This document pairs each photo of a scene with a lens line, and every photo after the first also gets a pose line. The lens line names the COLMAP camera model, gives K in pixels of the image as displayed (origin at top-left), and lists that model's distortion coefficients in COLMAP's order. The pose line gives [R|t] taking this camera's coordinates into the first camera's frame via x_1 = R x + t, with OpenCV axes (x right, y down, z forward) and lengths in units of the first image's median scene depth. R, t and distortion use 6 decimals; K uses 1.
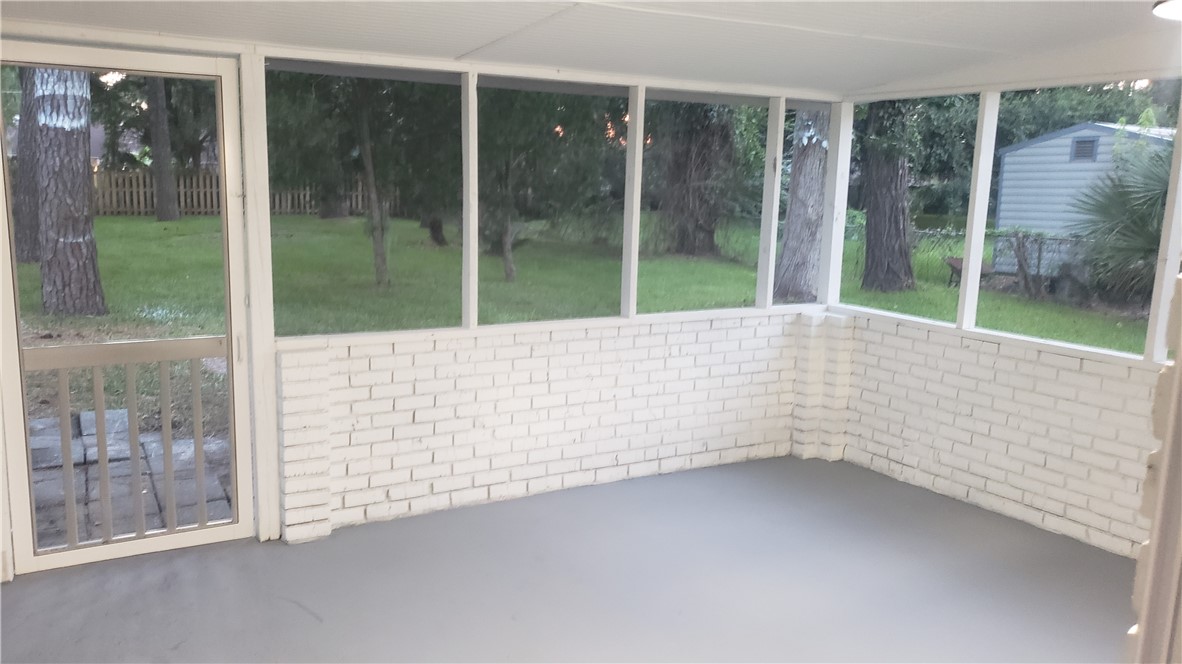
lens RADIAL K [[903.6, 0, 547.7], [0, 903.6, 332.7], [0, 0, 1]] dist [0.000409, -0.002797]
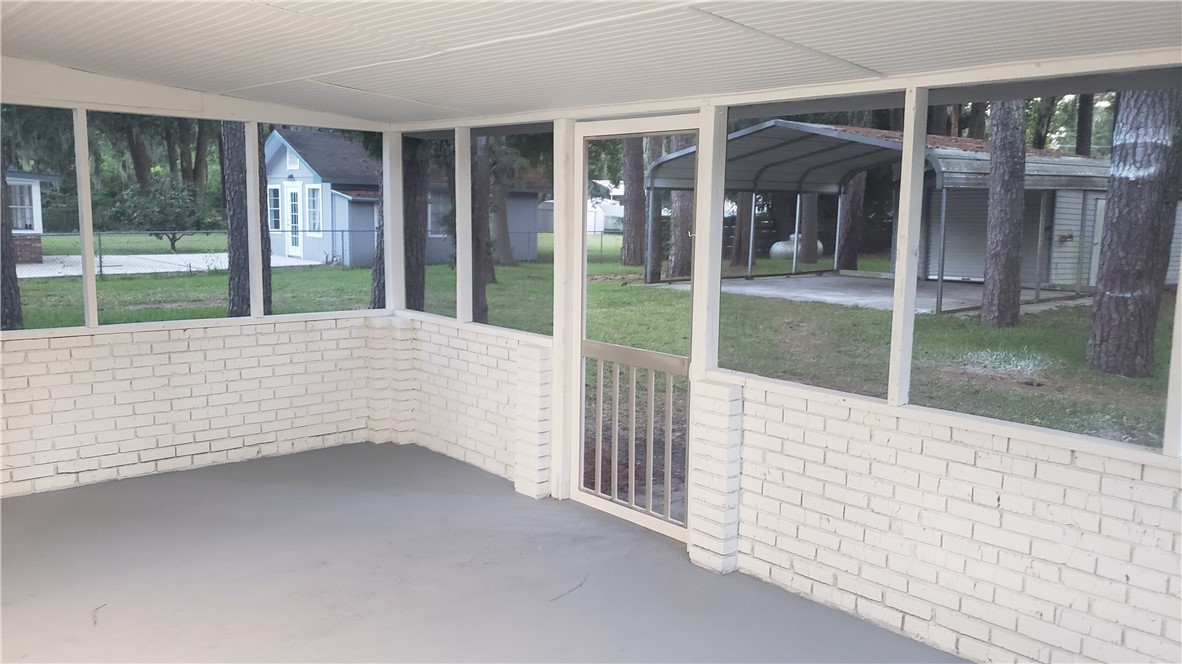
lens RADIAL K [[916.3, 0, 591.0], [0, 916.3, 332.0], [0, 0, 1]] dist [-0.004250, -0.001929]
pose [[0.210830, 0.111437, -0.971150, 0.302288], [-0.176457, 0.981499, 0.074317, -0.038422], [0.961464, 0.155698, 0.226593, 0.260819]]
